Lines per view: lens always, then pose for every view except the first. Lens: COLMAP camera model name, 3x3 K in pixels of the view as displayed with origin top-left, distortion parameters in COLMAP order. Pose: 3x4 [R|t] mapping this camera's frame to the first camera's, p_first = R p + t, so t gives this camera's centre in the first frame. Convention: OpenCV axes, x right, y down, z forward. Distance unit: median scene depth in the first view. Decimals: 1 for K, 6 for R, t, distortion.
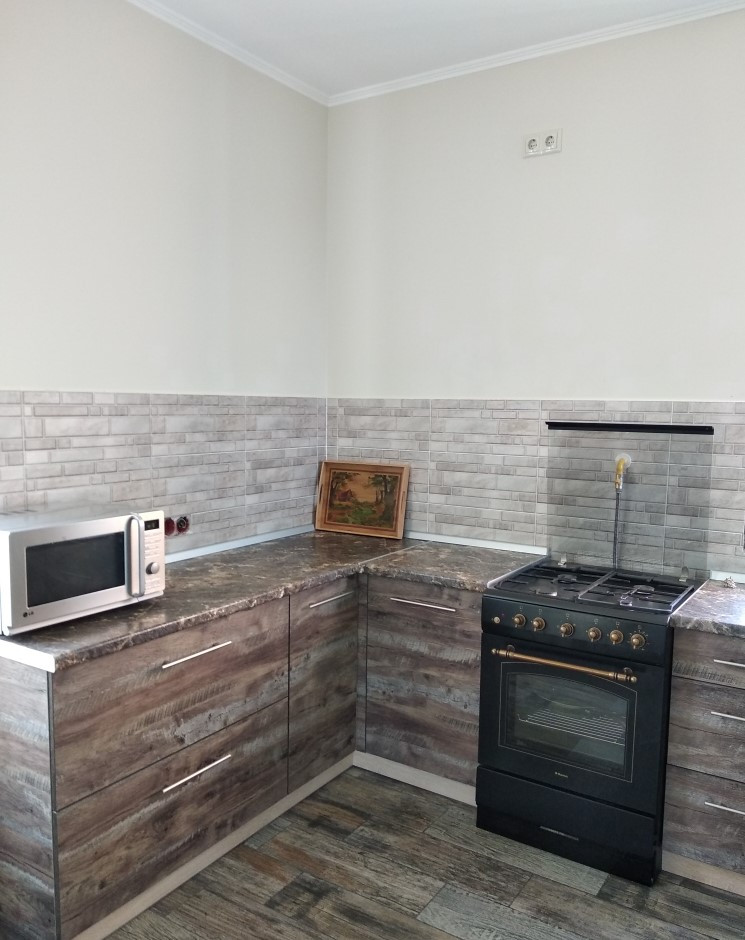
lens RADIAL K [[782.1, 0, 369.9], [0, 782.1, 497.8], [0, 0, 1]] dist [0.098233, -0.154978]
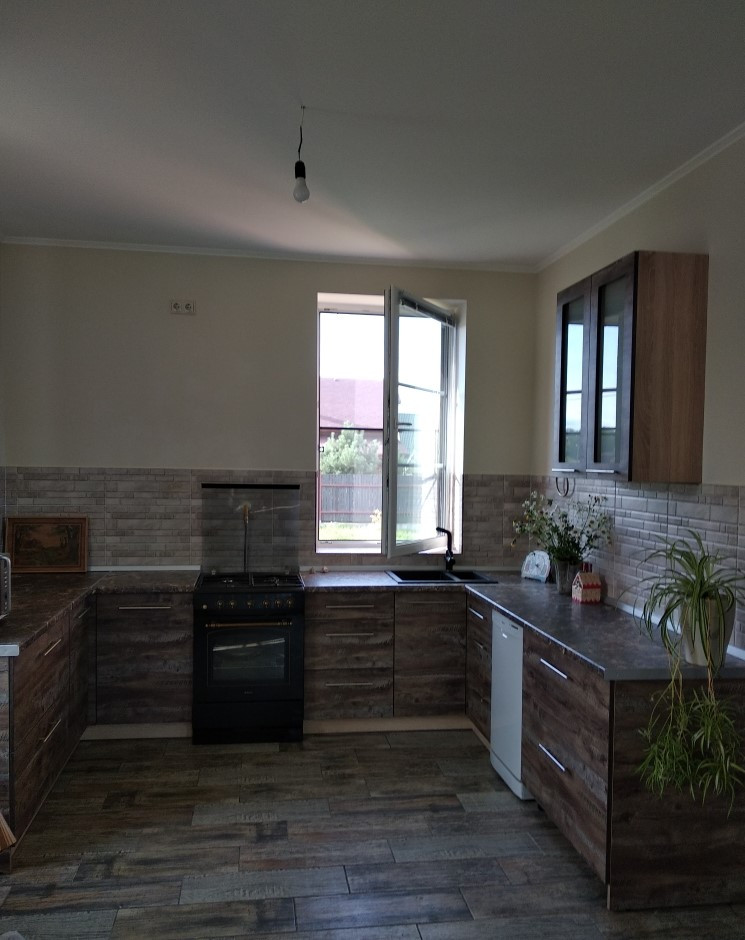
lens RADIAL K [[782.1, 0, 369.9], [0, 782.1, 497.8], [0, 0, 1]] dist [0.098233, -0.154978]
pose [[0.747472, -0.032441, 0.663500, -0.571725], [0.076768, 0.996333, -0.037769, 0.017212], [-0.659842, 0.079167, 0.747222, -0.392552]]
